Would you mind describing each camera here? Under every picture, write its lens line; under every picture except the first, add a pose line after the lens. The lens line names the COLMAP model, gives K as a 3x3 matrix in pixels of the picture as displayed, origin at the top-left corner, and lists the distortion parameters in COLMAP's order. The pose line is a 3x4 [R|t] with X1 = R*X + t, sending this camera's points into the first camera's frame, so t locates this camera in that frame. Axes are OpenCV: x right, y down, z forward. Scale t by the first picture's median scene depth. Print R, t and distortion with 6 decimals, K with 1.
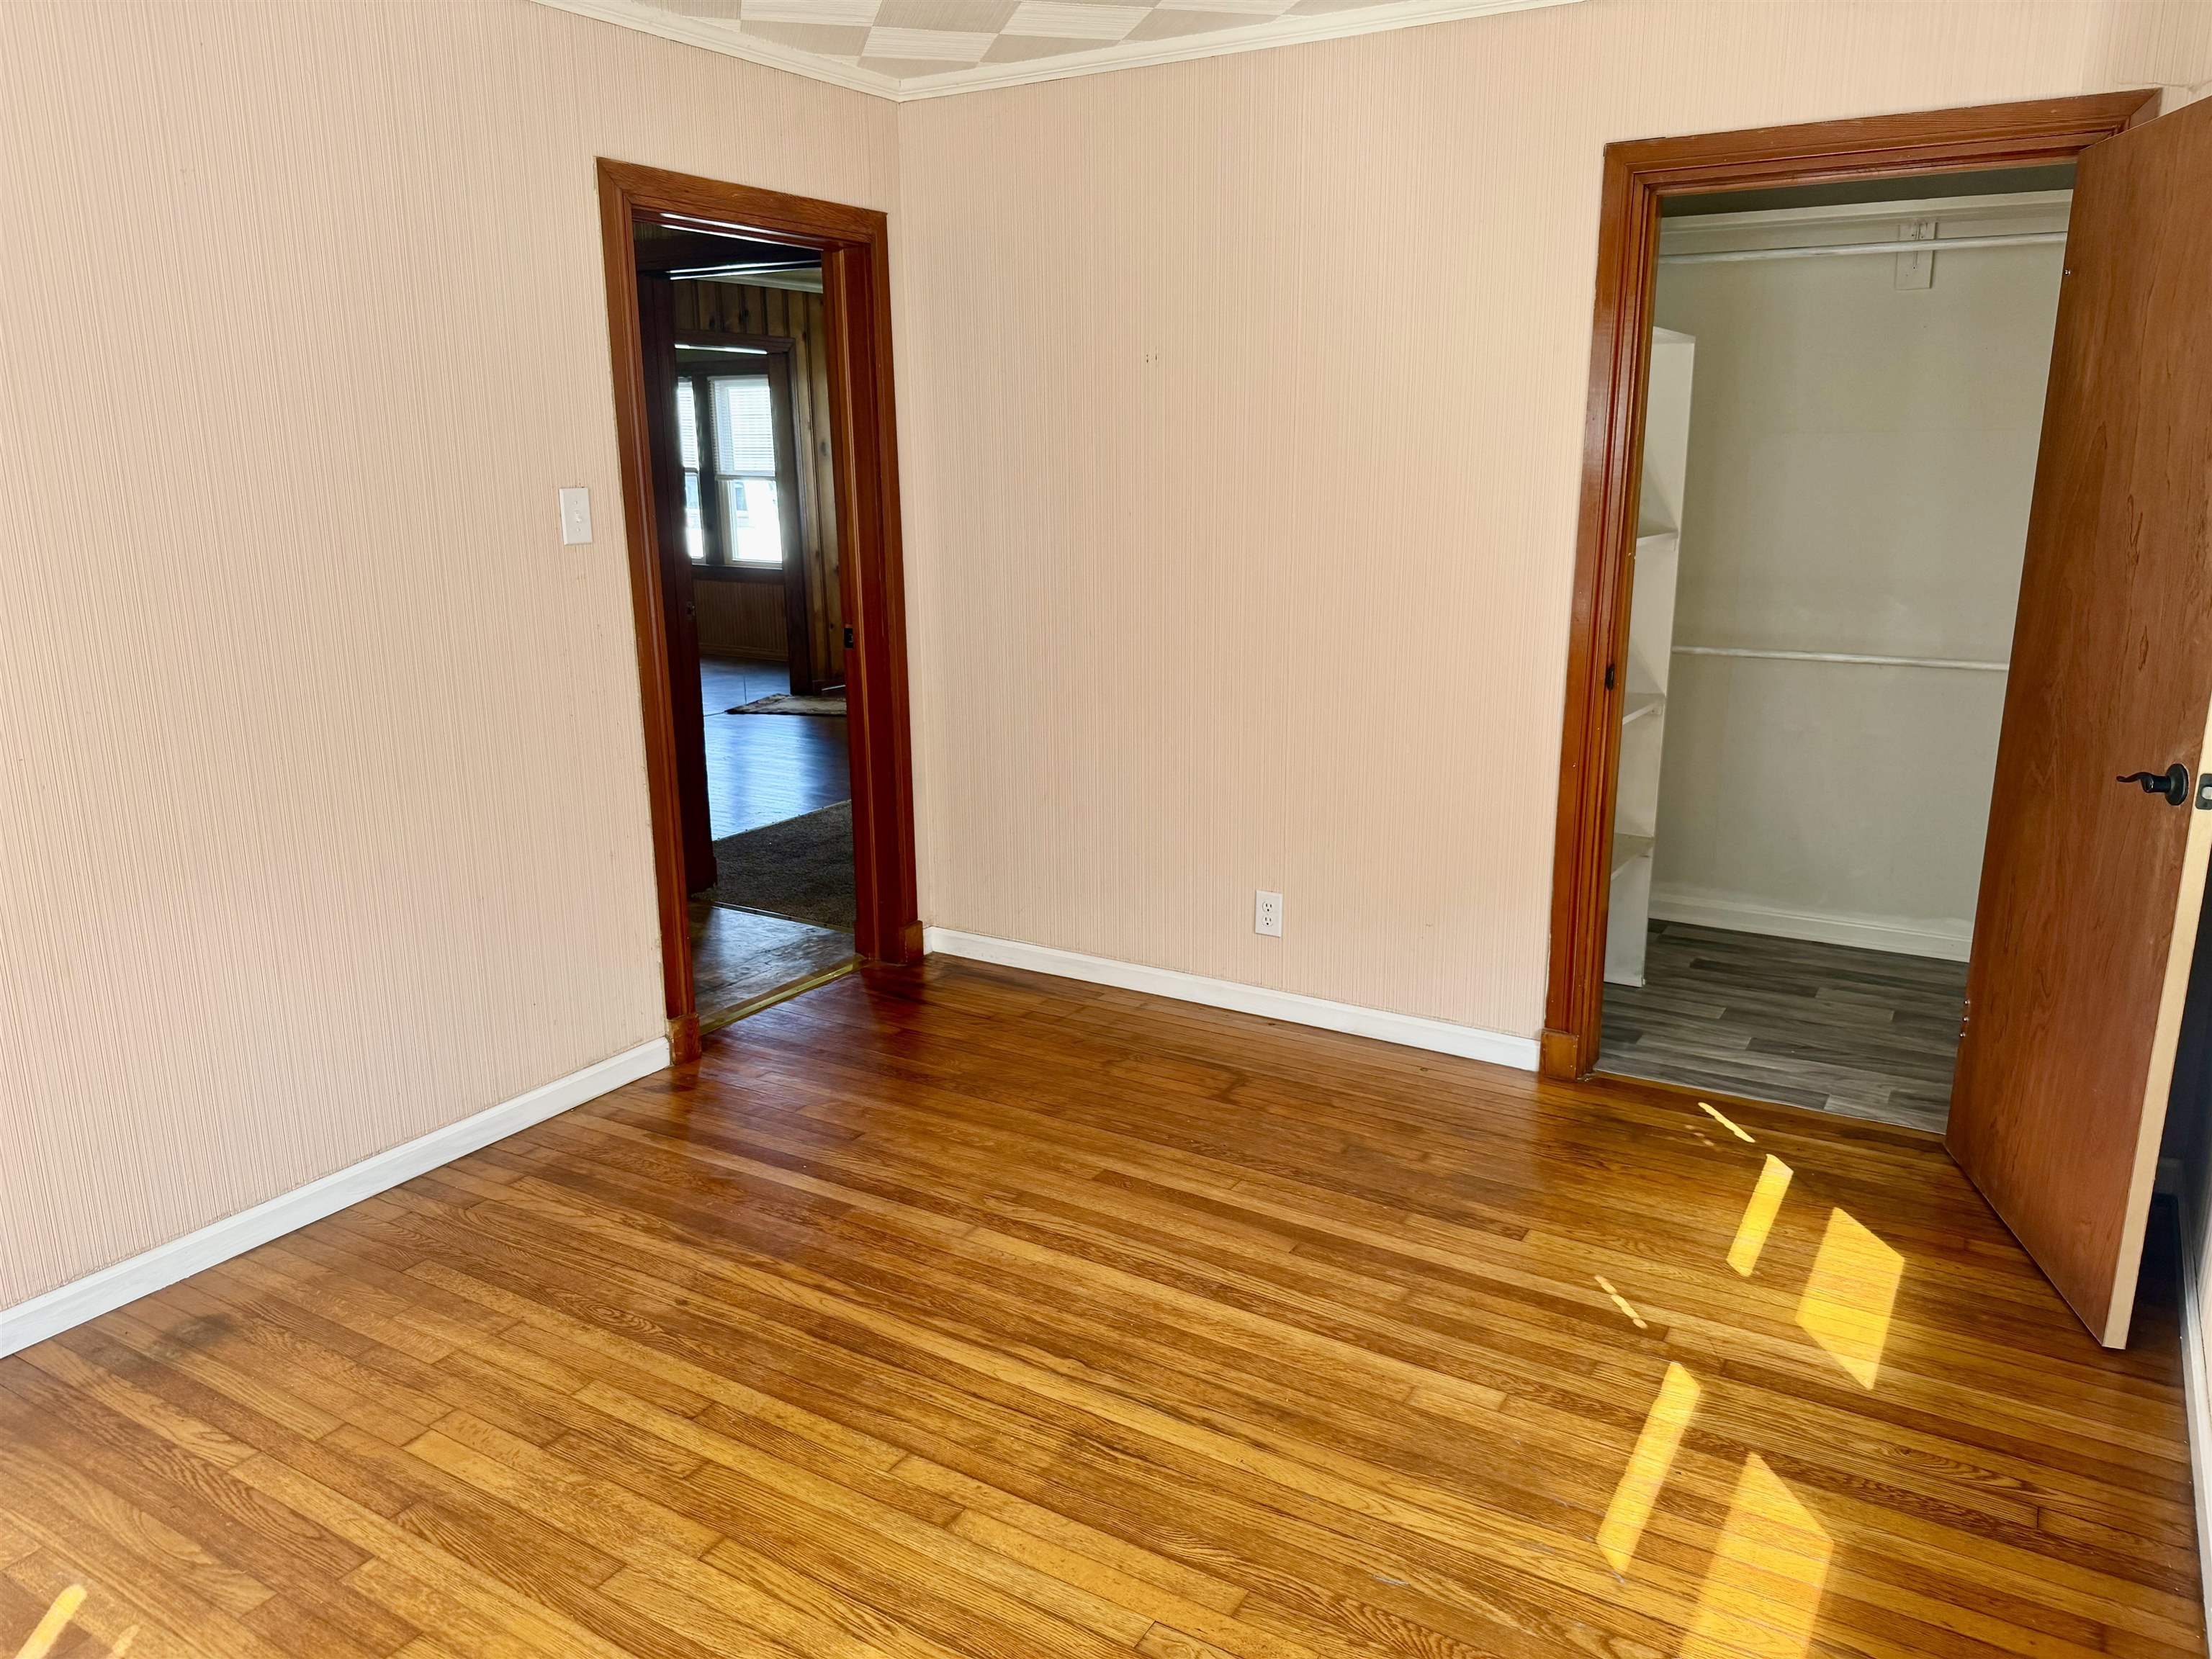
lens RADIAL K [[1543.6, 0, 1106.0], [0, 1543.6, 829.5], [0, 0, 1]] dist [0.080714, -0.143799]
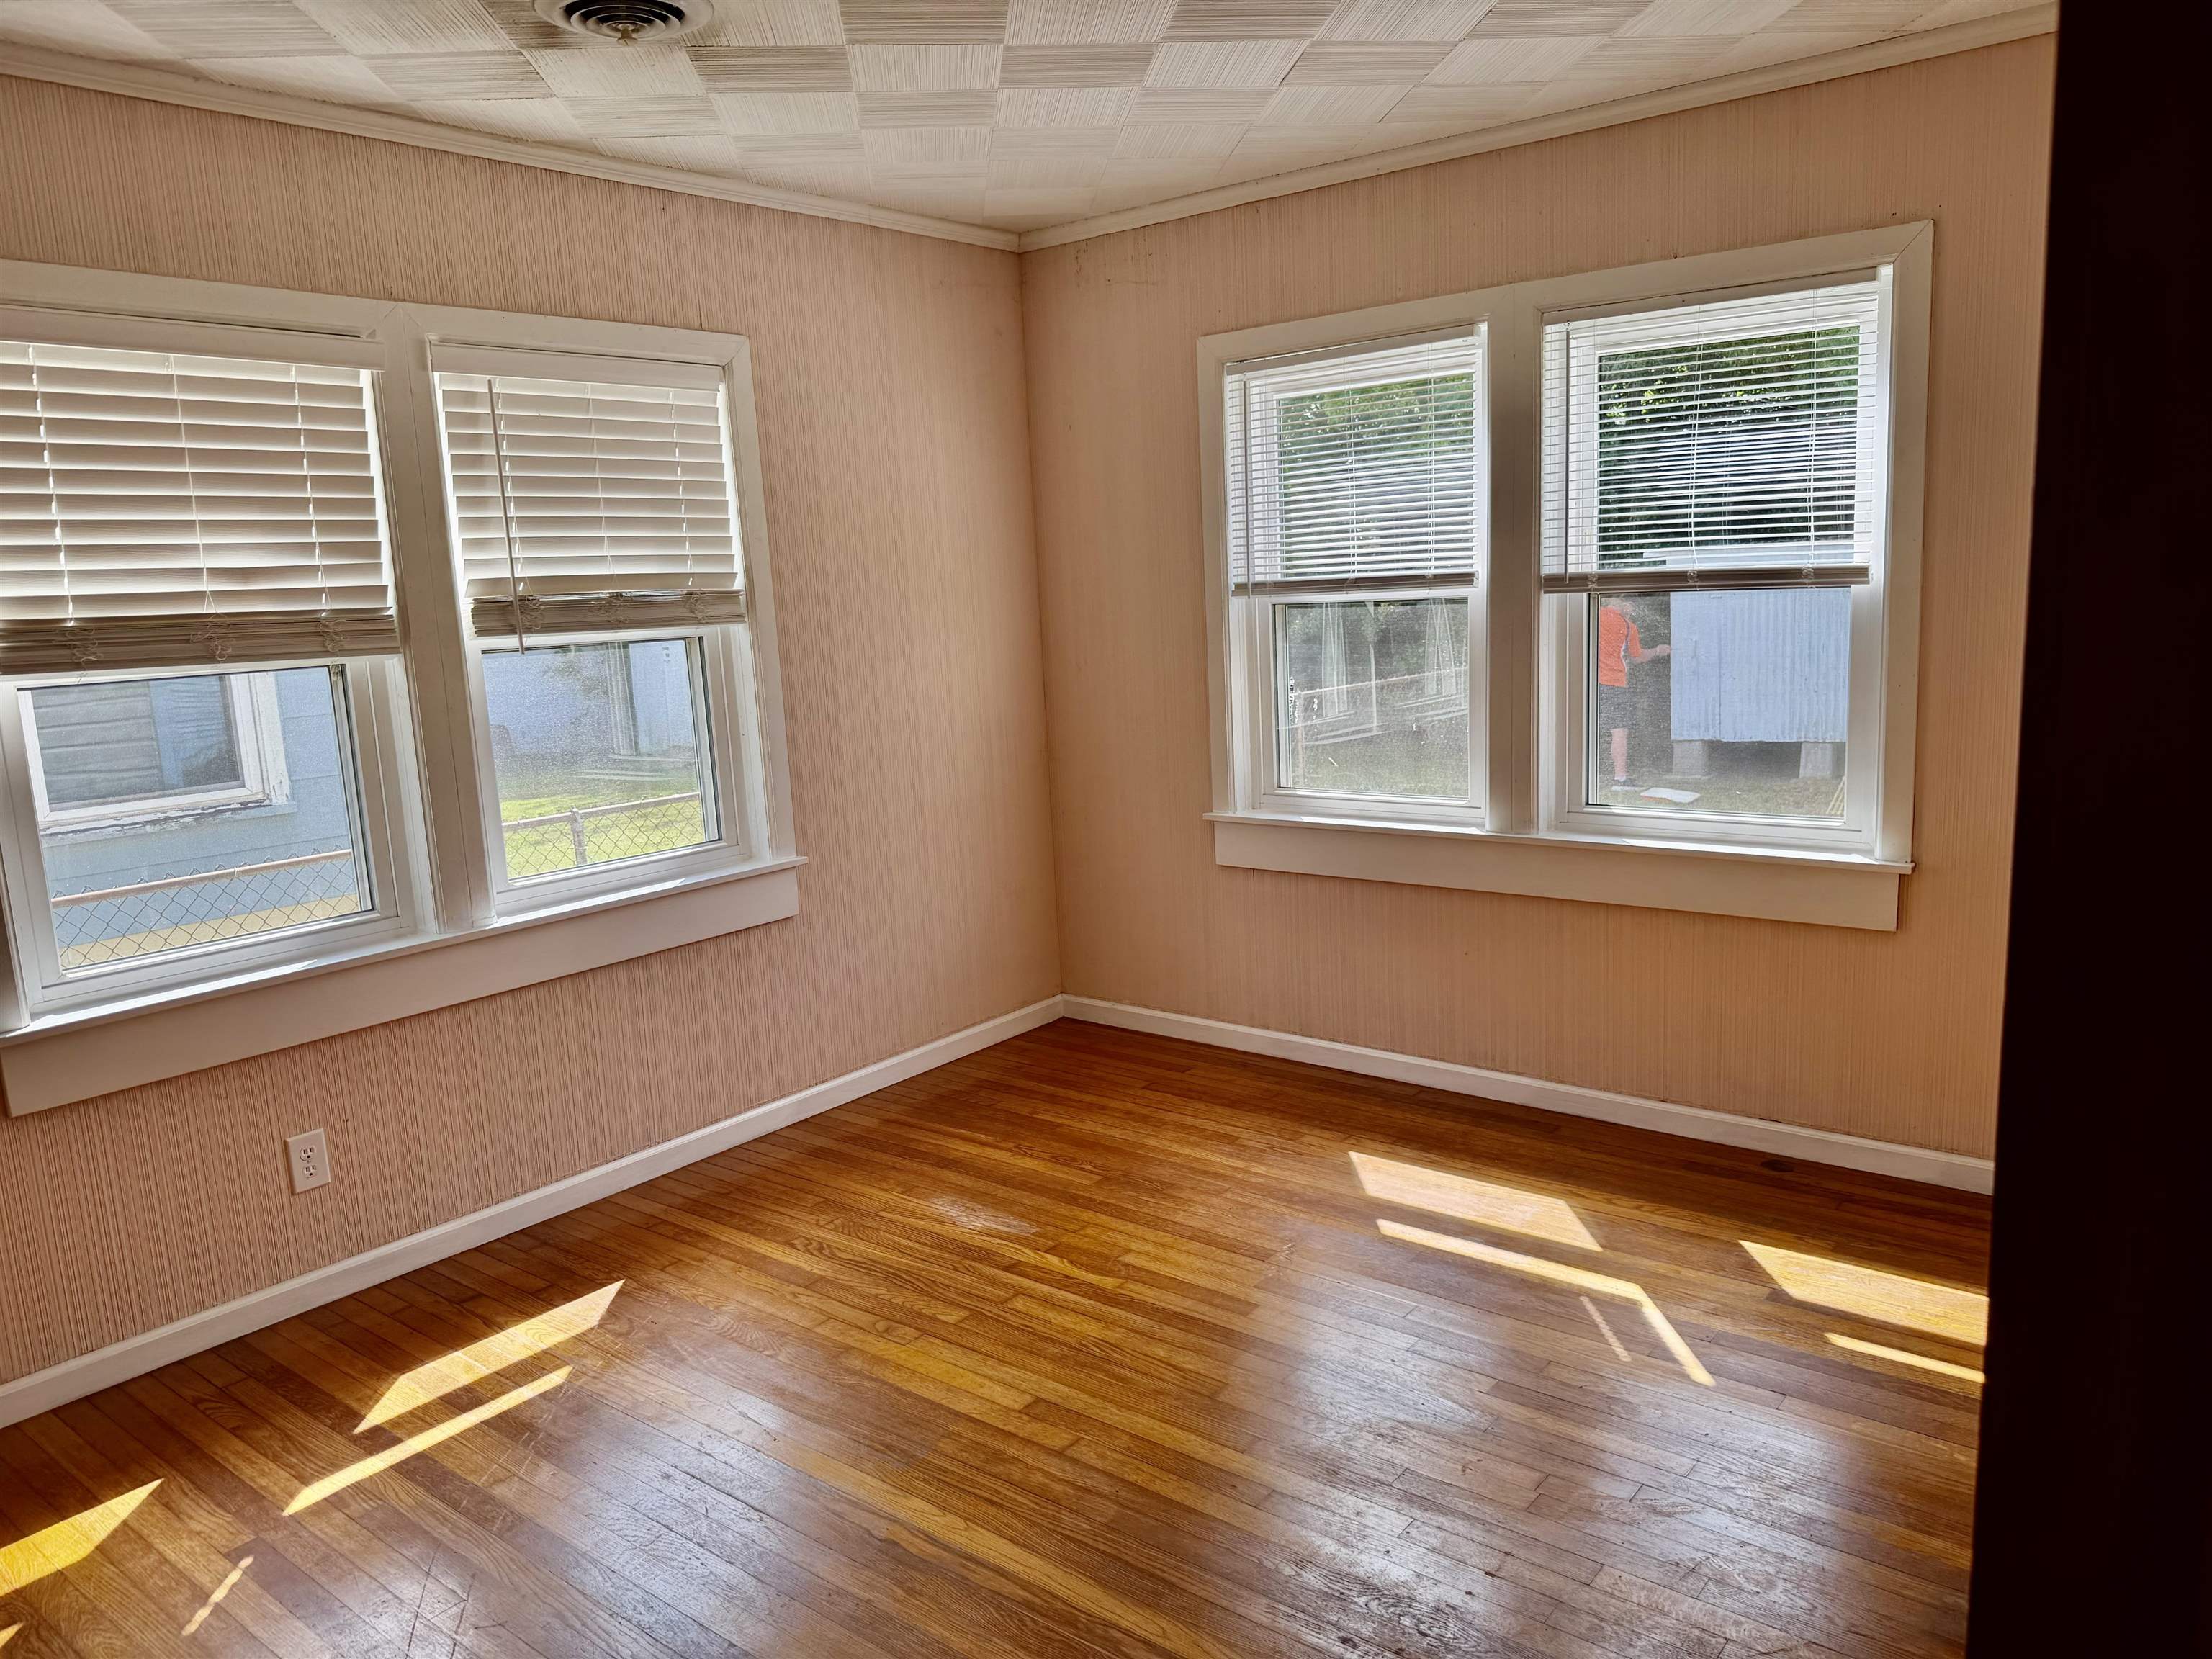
lens RADIAL K [[1543.6, 0, 1106.0], [0, 1543.6, 829.5], [0, 0, 1]] dist [0.080714, -0.143799]
pose [[-0.990162, 0.025416, 0.137598, -0.286192], [0.076781, 0.920783, 0.382444, -0.380085], [-0.116978, 0.389247, -0.913676, 1.638220]]
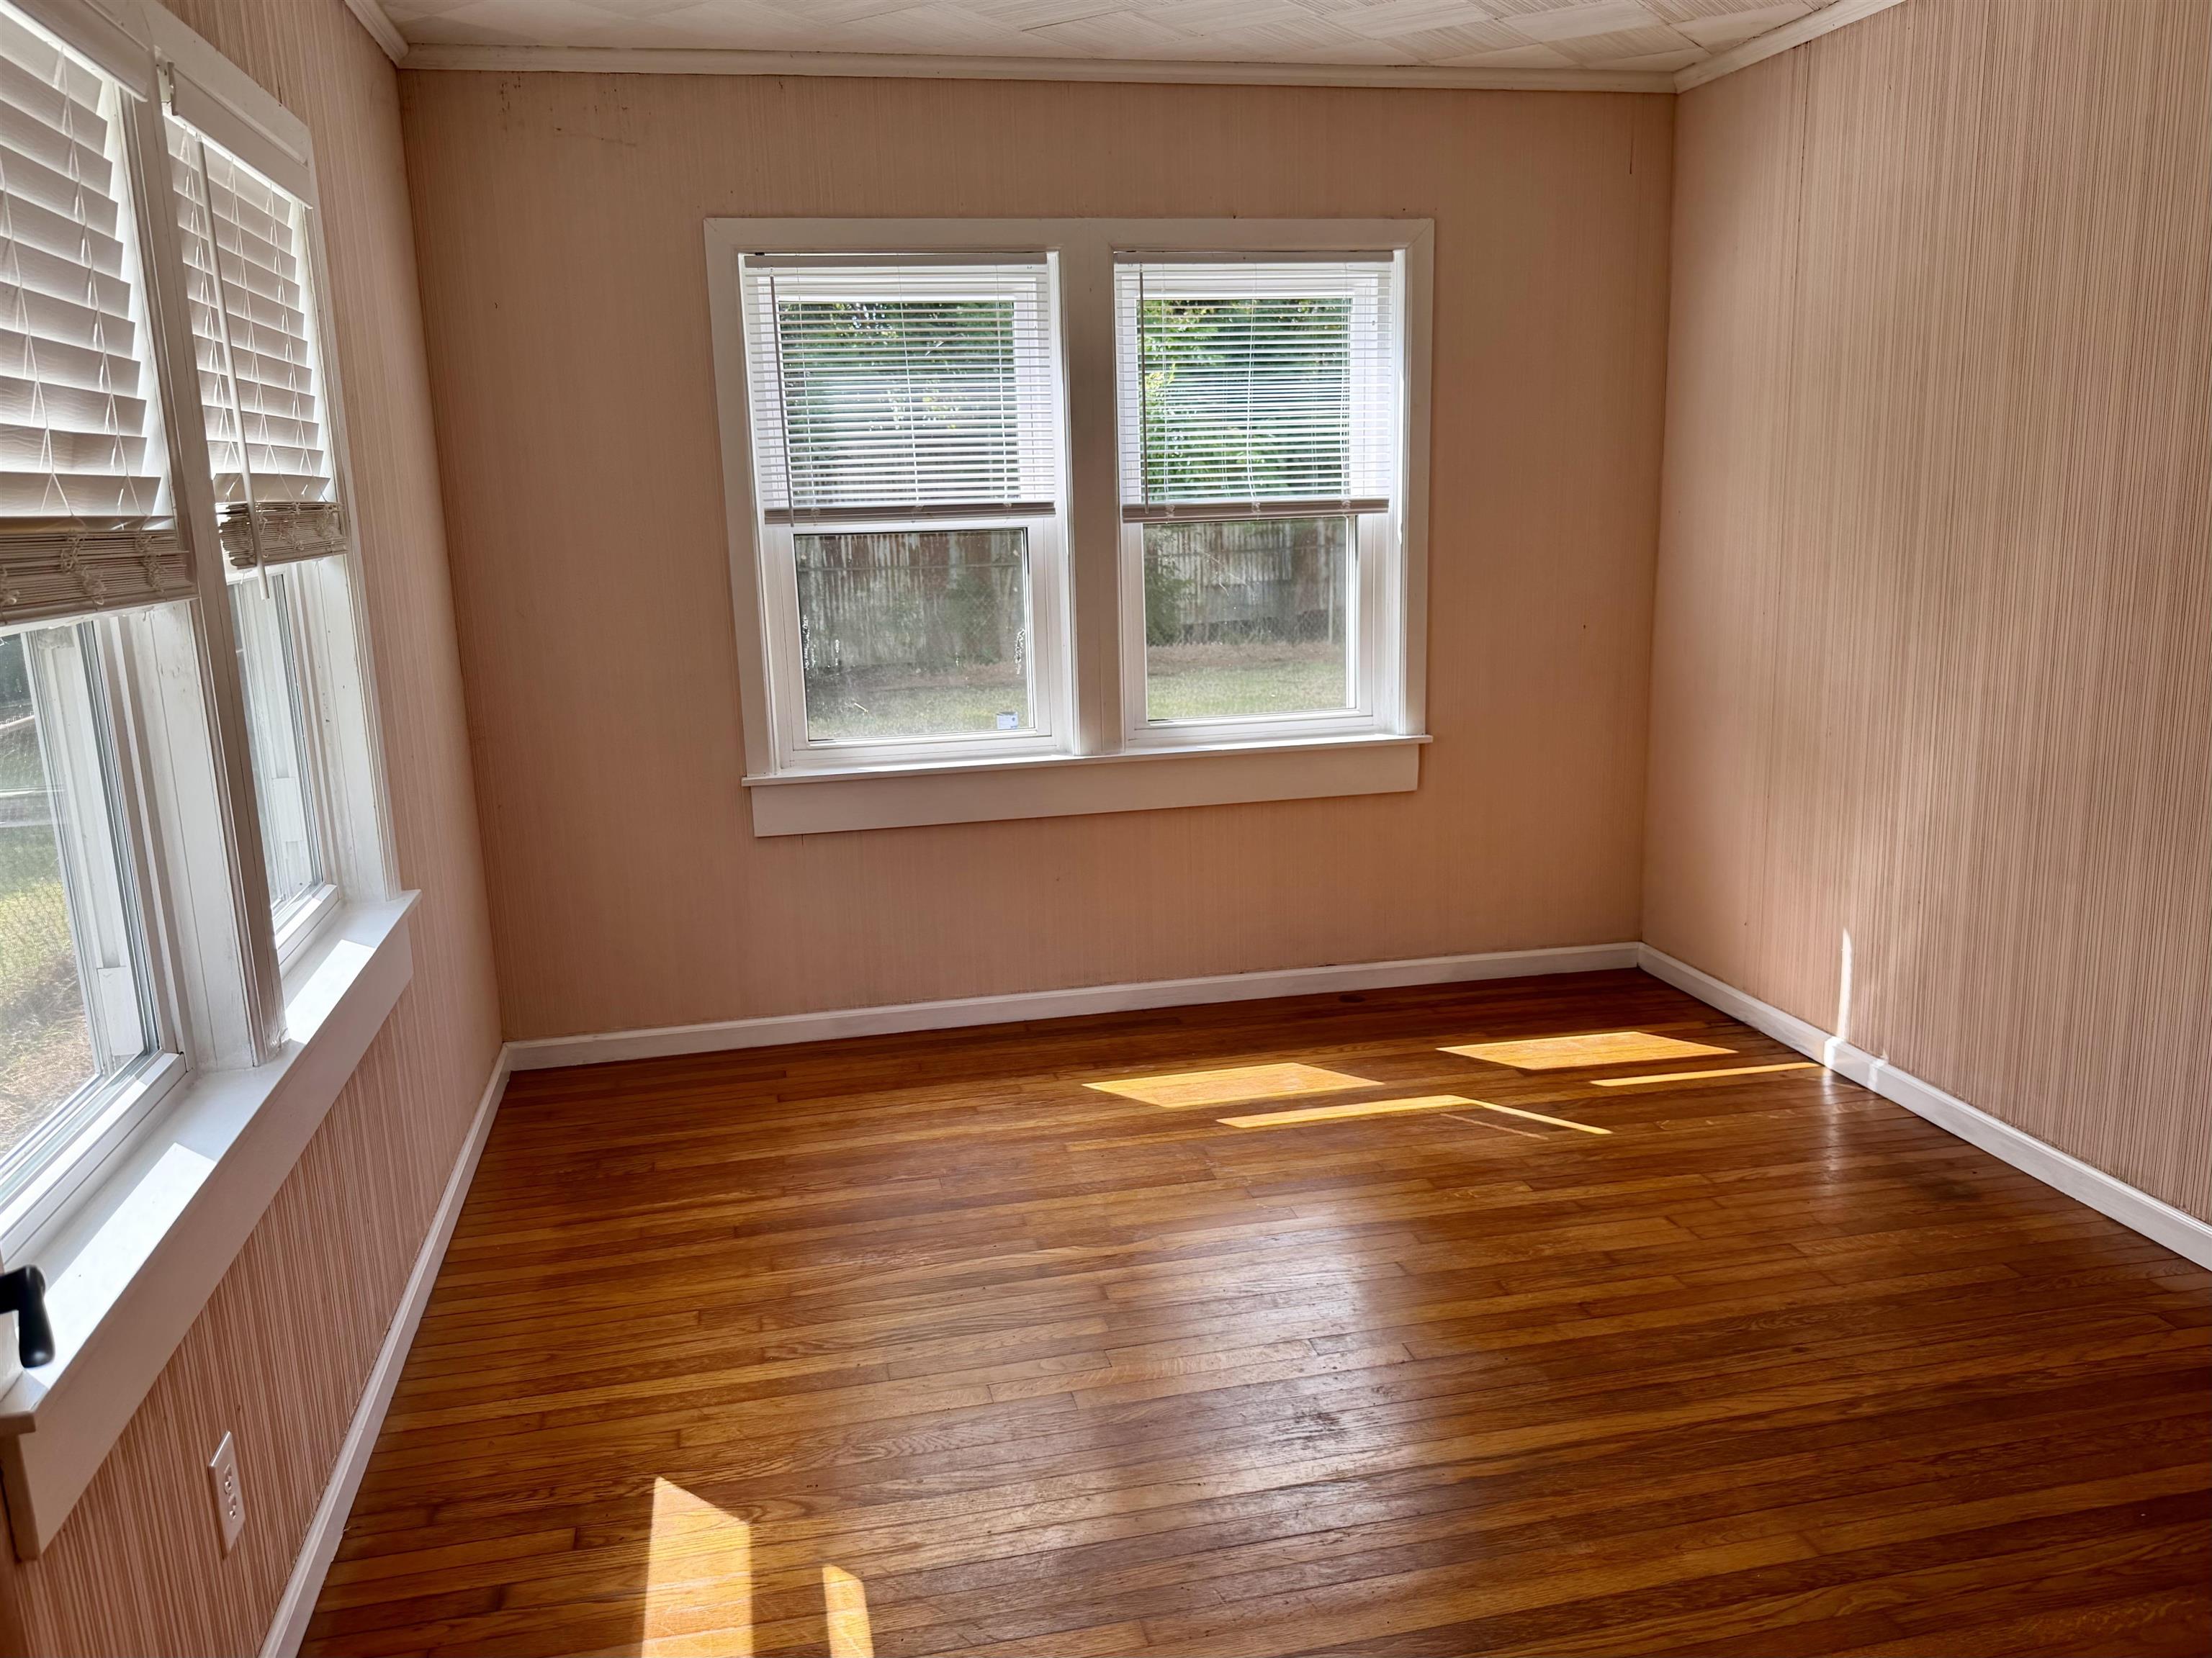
lens RADIAL K [[1673.0, 0, 1108.6], [0, 1673.0, 817.7], [0, 0, 1]] dist [0.111157, -0.205483]
pose [[-0.731097, 0.160741, -0.663068, 0.681563], [-0.123051, 0.924849, 0.359879, -0.317687], [0.671085, 0.344697, -0.656375, 1.345773]]
